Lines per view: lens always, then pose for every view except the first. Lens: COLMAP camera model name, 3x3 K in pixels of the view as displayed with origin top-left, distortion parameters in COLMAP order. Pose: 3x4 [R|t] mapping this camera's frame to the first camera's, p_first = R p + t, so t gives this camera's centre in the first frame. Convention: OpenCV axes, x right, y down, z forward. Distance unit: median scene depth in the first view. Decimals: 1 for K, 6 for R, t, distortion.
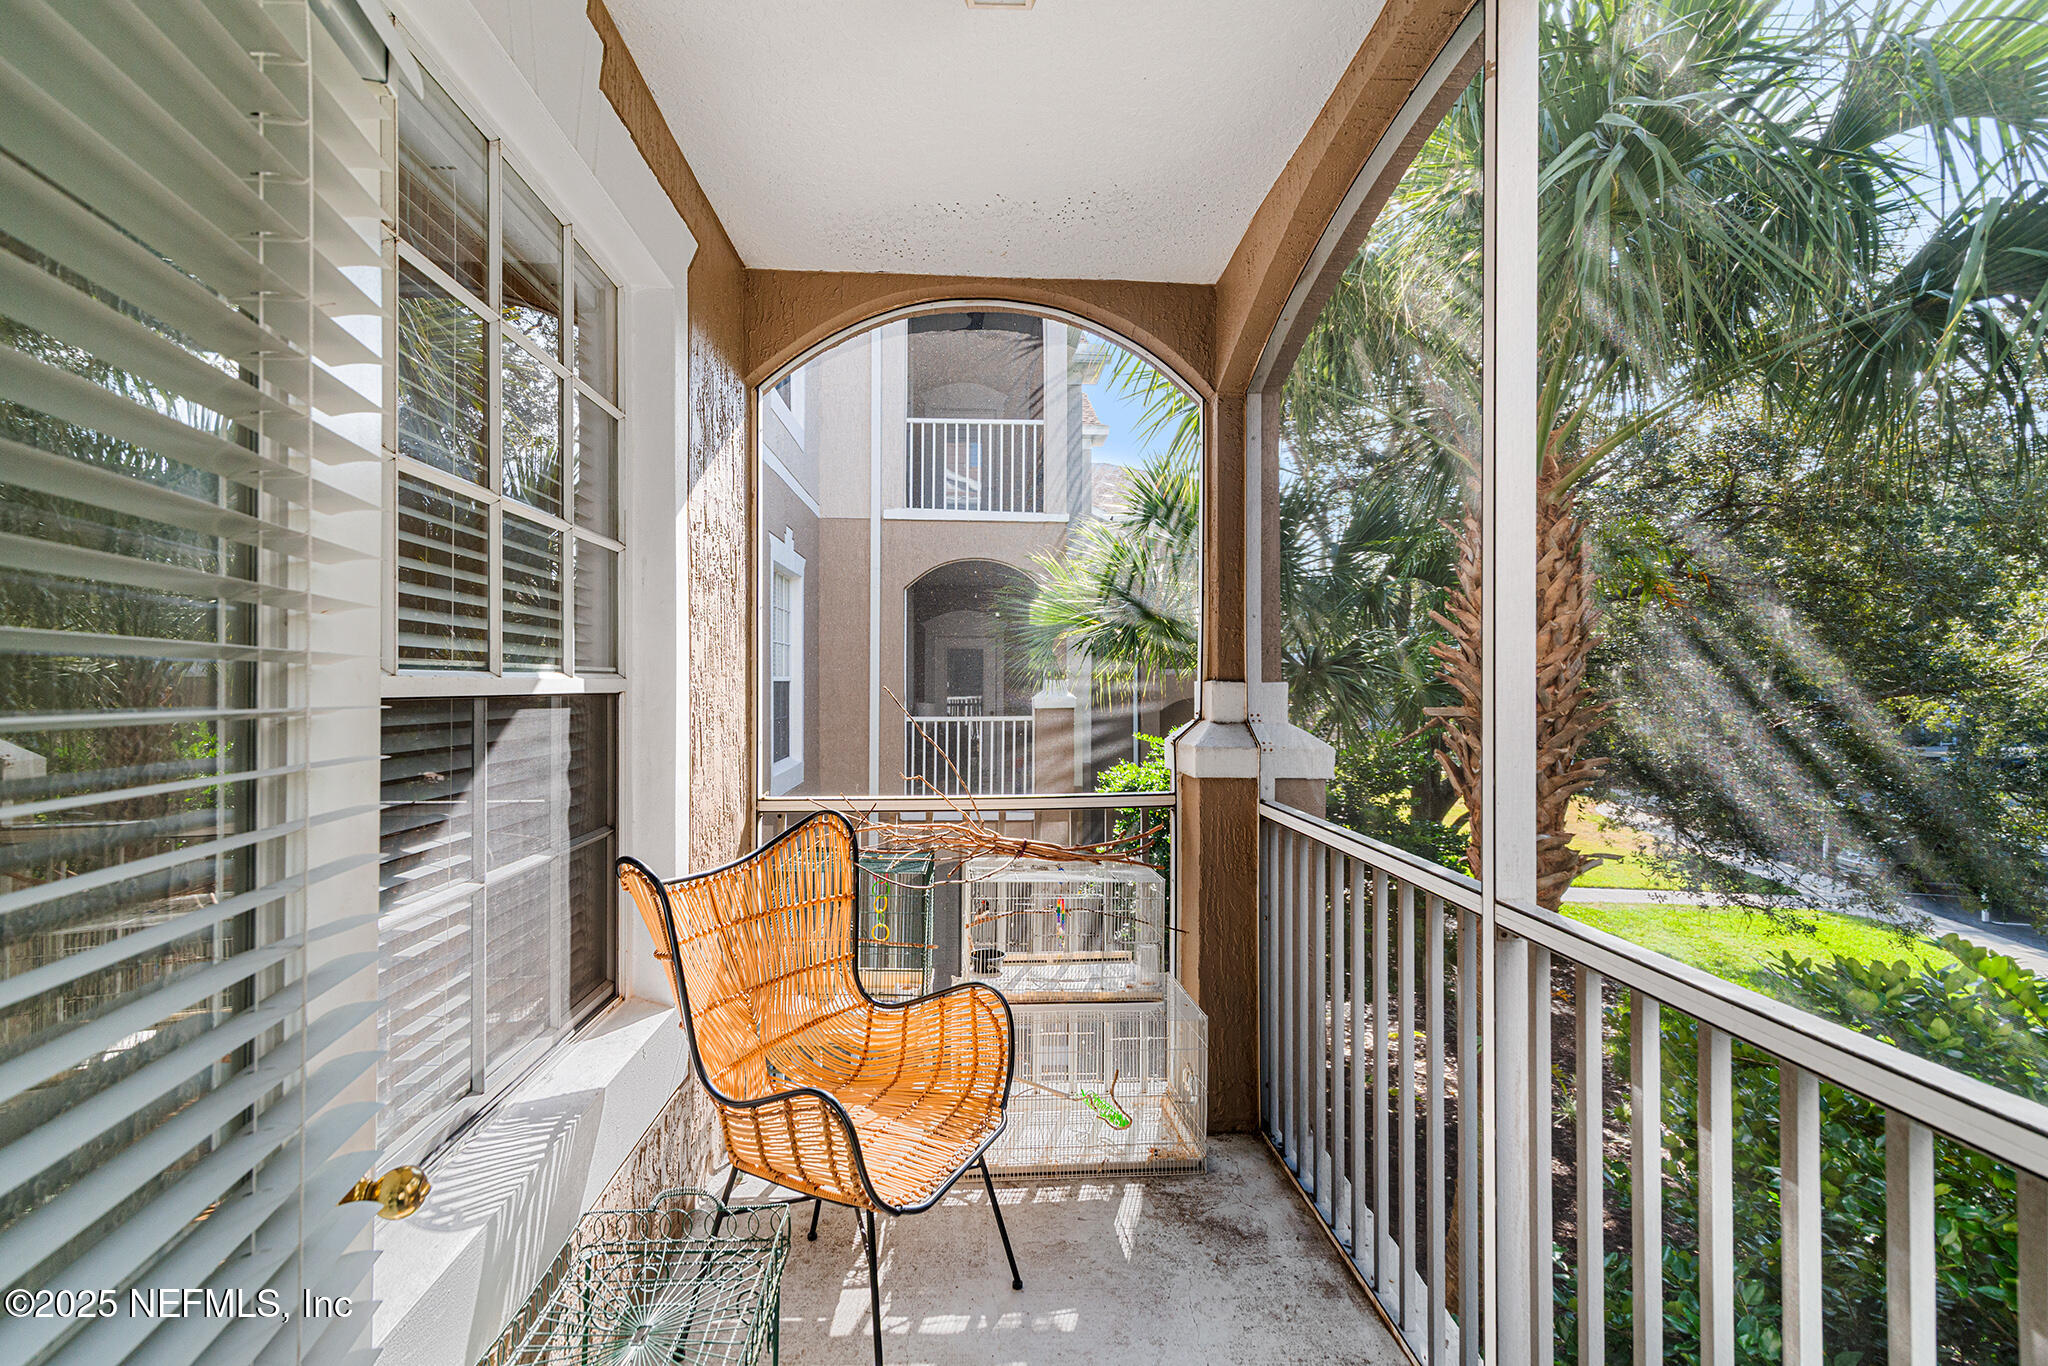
lens RADIAL K [[943.5, 0, 1027.3], [0, 943.5, 672.9], [0, 0, 1]] dist [0.012977, -0.002775]
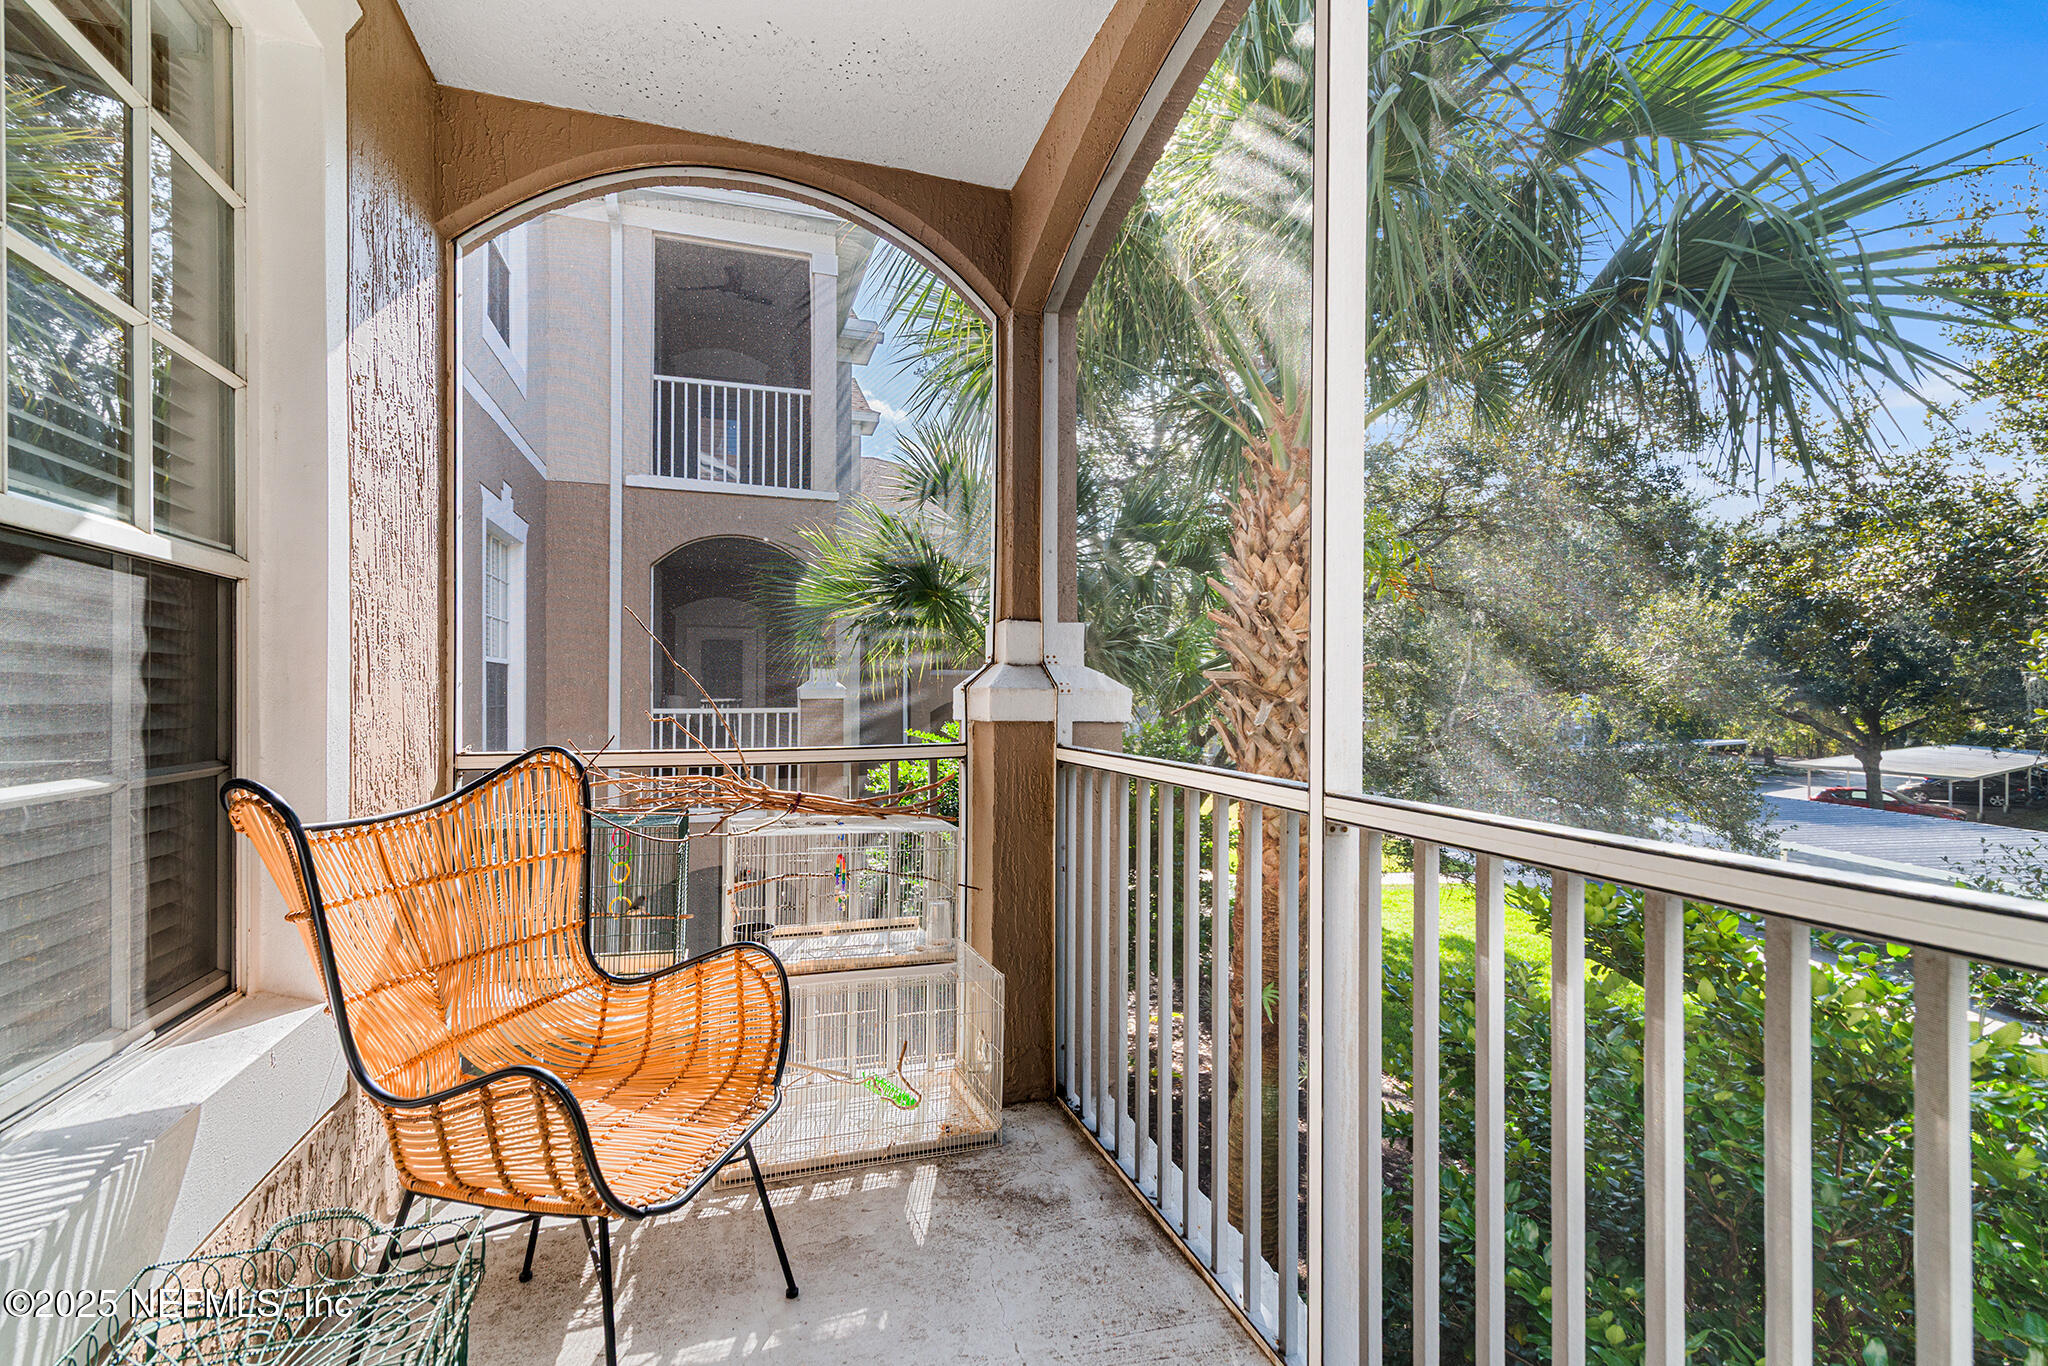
lens RADIAL K [[943.5, 0, 1031.7], [0, 943.5, 696.7], [0, 0, 1]] dist [0.012977, -0.002775]
pose [[0.967982, 0.001966, 0.251011, -0.014024], [-0.002537, 0.999995, 0.001950, 0.089436], [-0.251006, -0.002524, 0.967982, 0.103073]]
